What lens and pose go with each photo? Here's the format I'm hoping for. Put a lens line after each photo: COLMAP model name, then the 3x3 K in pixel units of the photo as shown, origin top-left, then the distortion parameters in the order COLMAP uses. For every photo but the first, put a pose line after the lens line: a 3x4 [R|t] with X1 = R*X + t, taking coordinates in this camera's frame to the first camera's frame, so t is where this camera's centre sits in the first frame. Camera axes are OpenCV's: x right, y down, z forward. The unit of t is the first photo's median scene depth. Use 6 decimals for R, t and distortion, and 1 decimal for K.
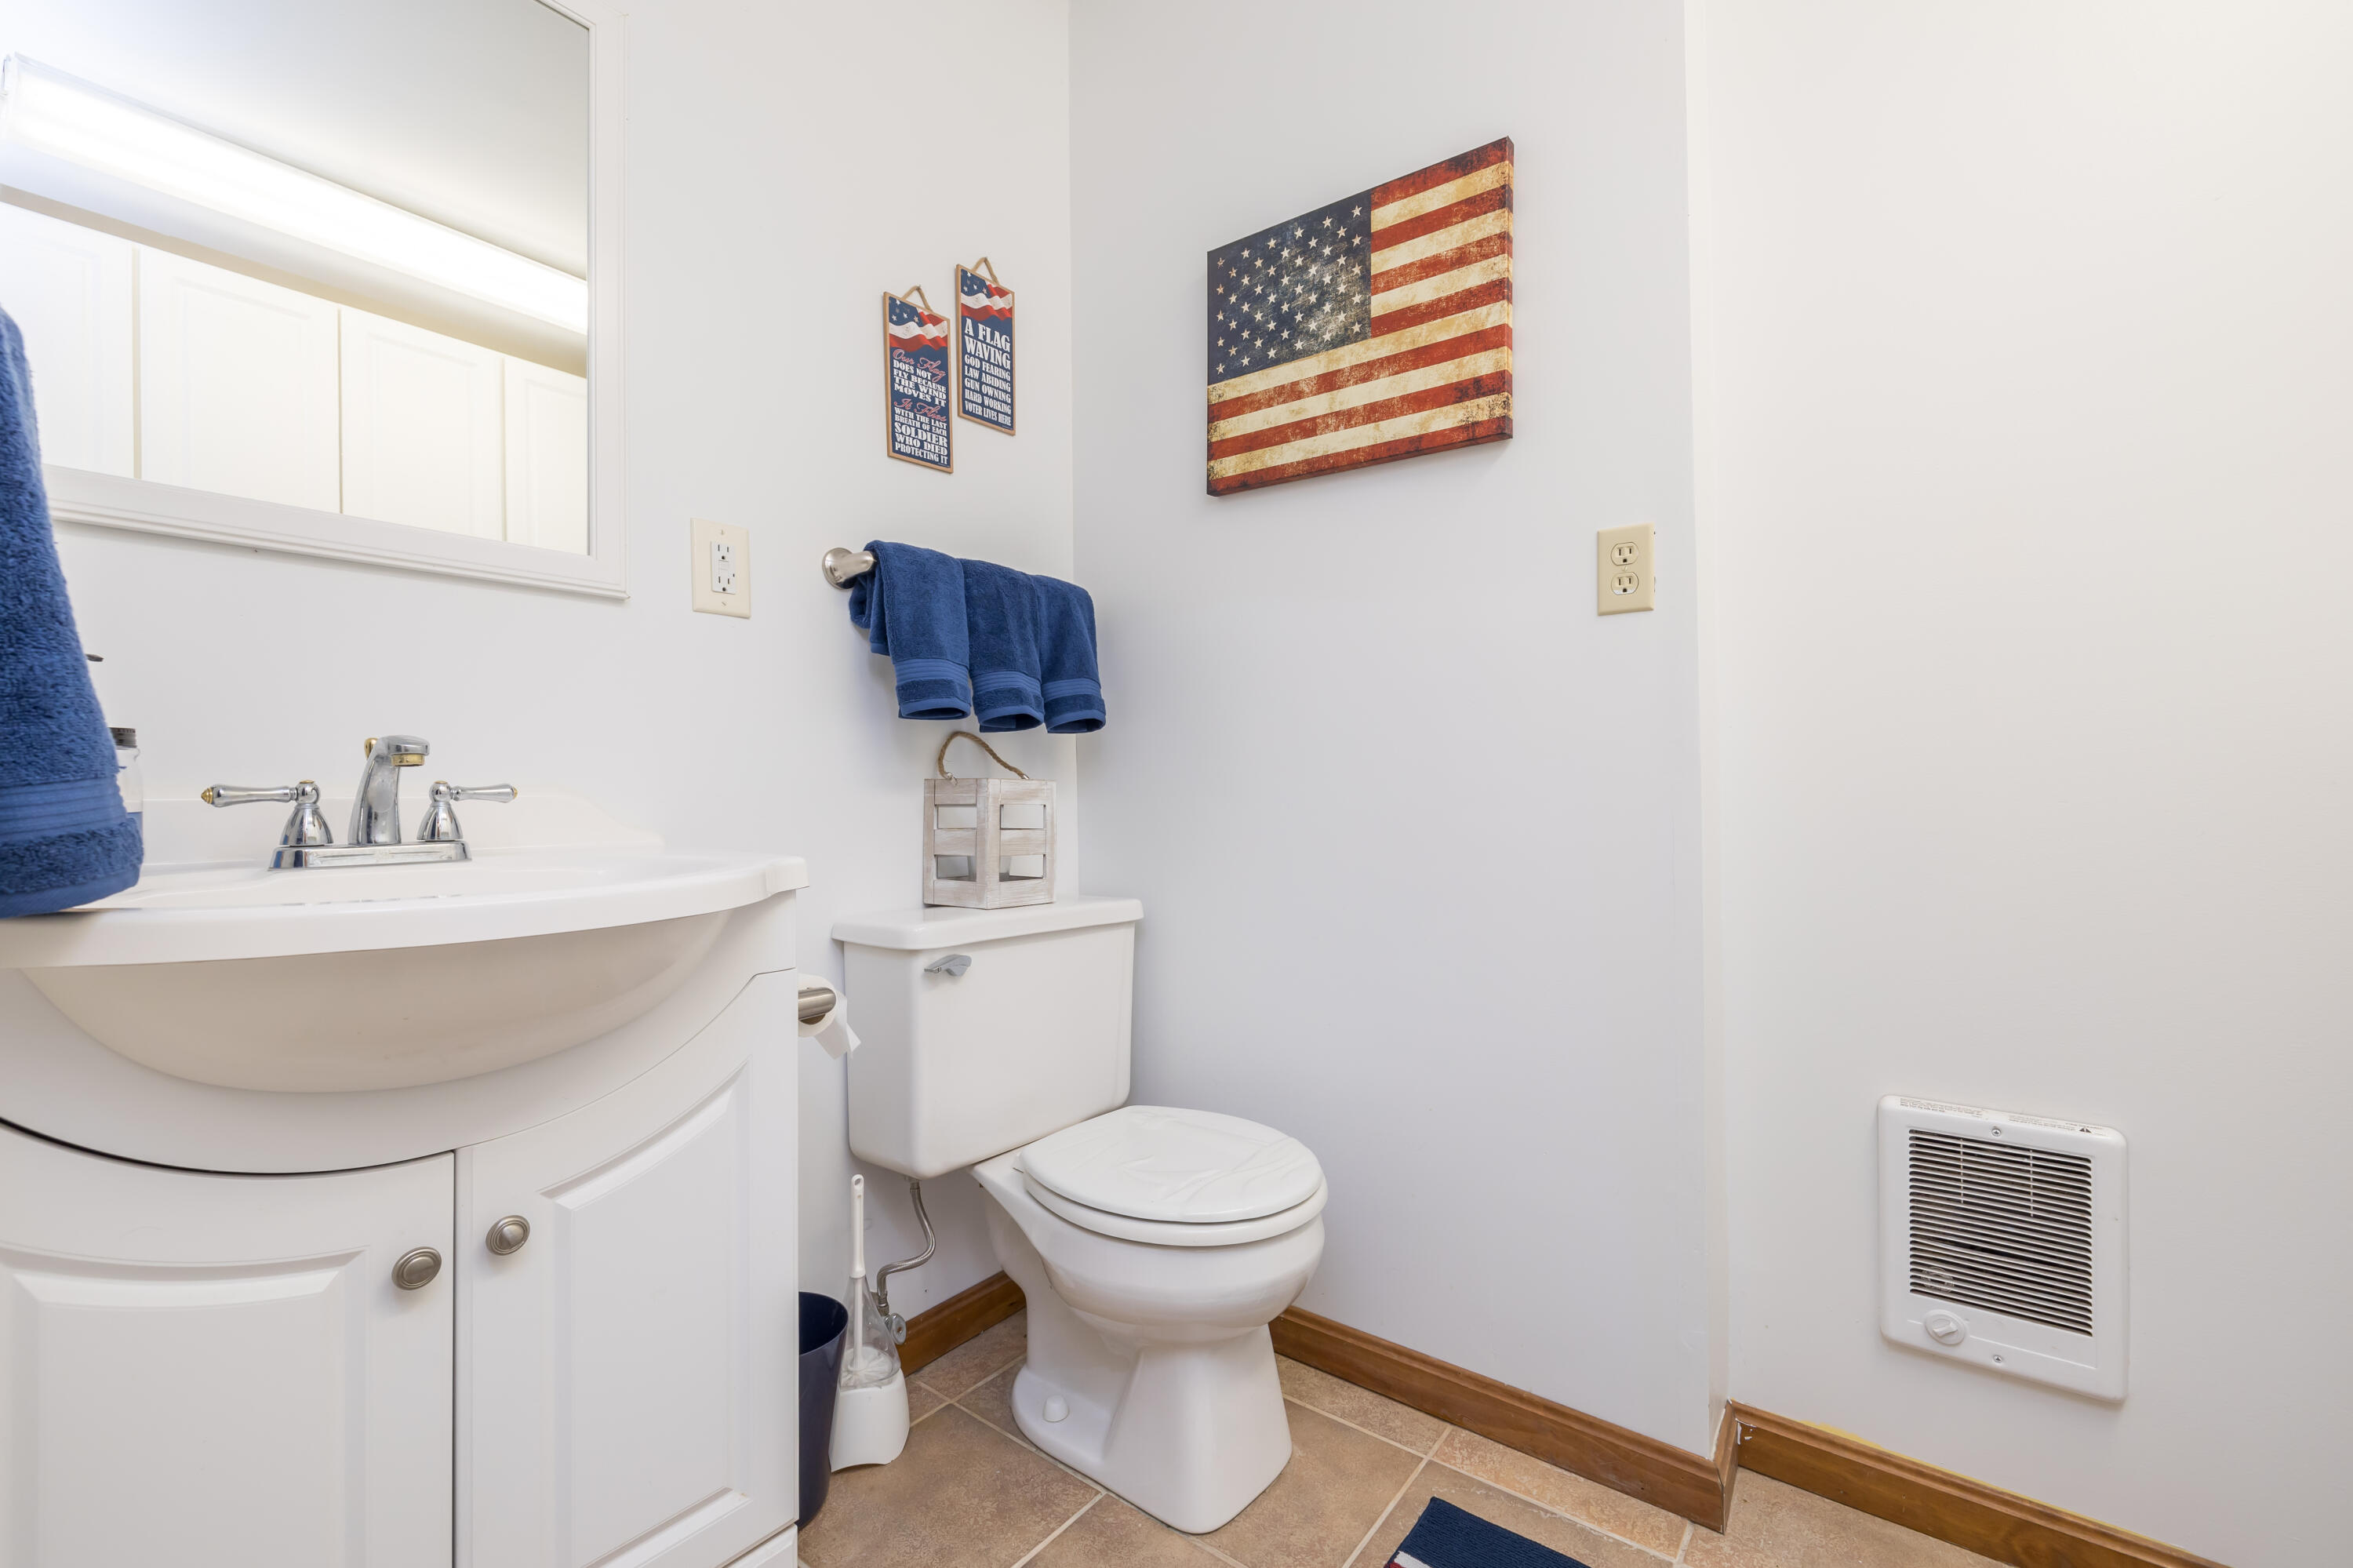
lens RADIAL K [[988.2, 0, 1178.7], [0, 988.2, 783.8], [0, 0, 1]] dist [-0.001243, 0.000103]
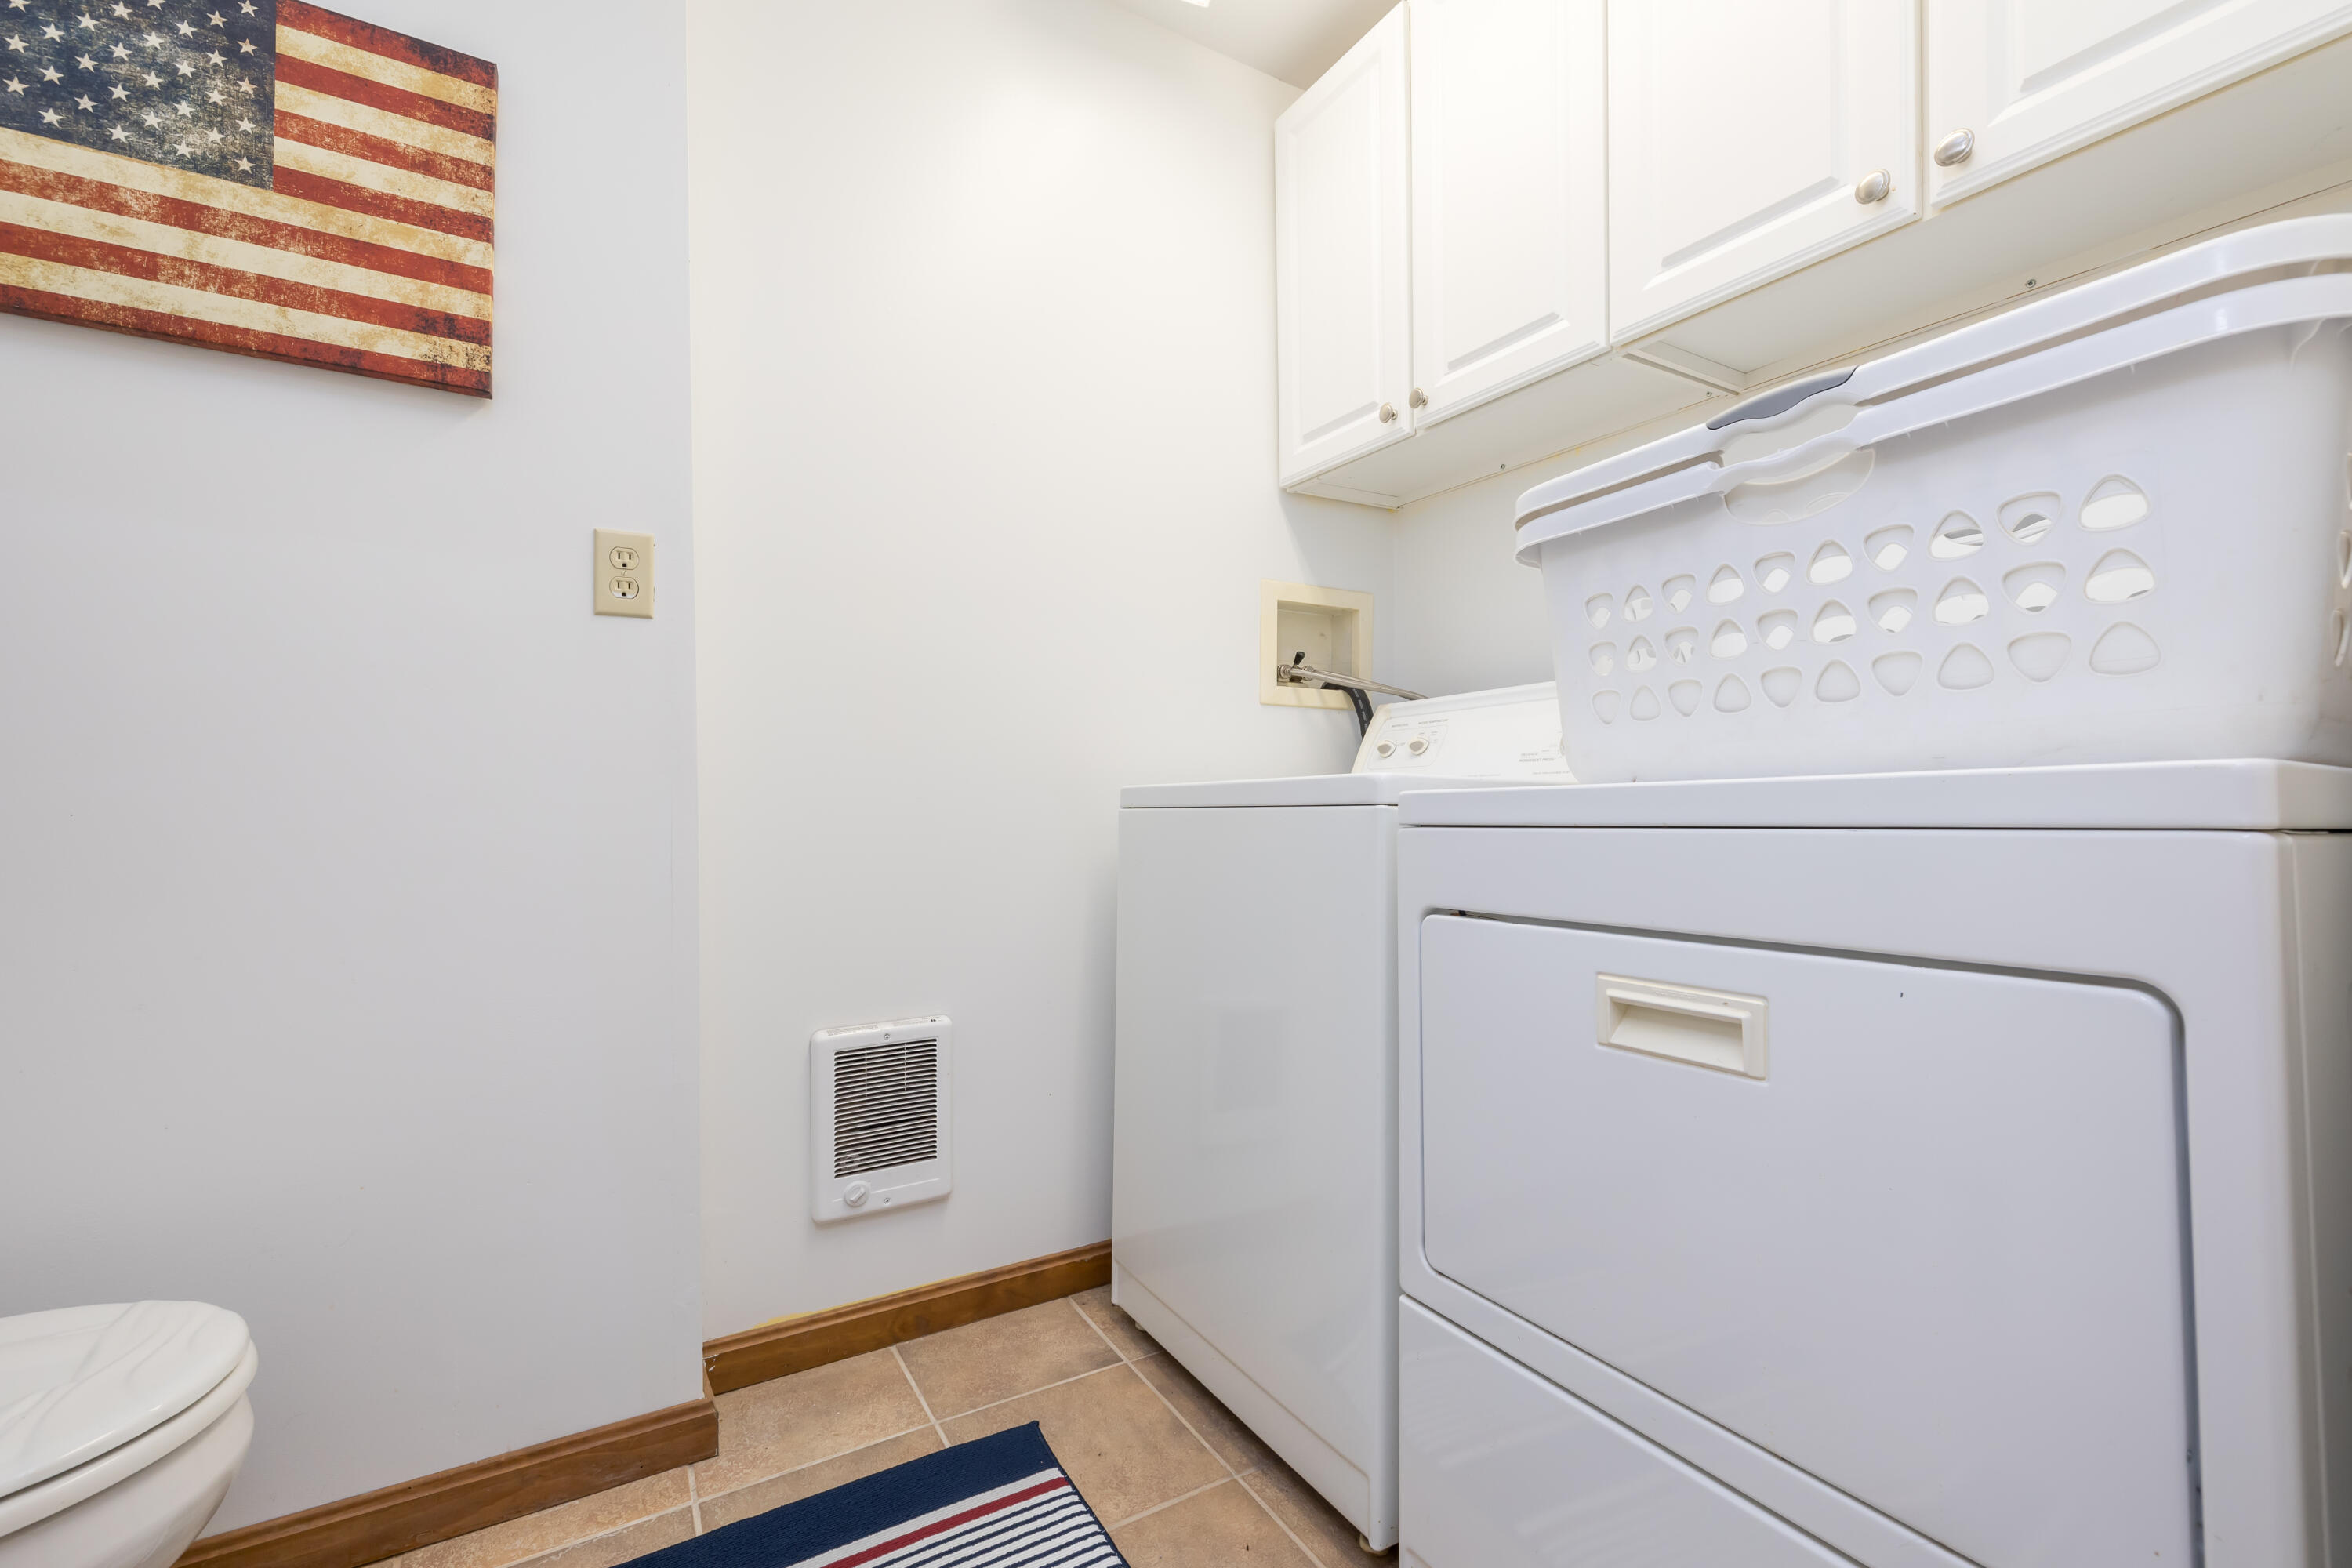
lens RADIAL K [[987.8, 0, 1178.2], [0, 987.8, 783.8], [0, 0, 1]] dist [-0.001243, 0.000103]
pose [[0.378143, 0.003790, 0.925740, -0.263942], [-0.002773, 0.999992, -0.002961, 0.000339], [-0.925743, -0.001447, 0.378150, 0.086189]]
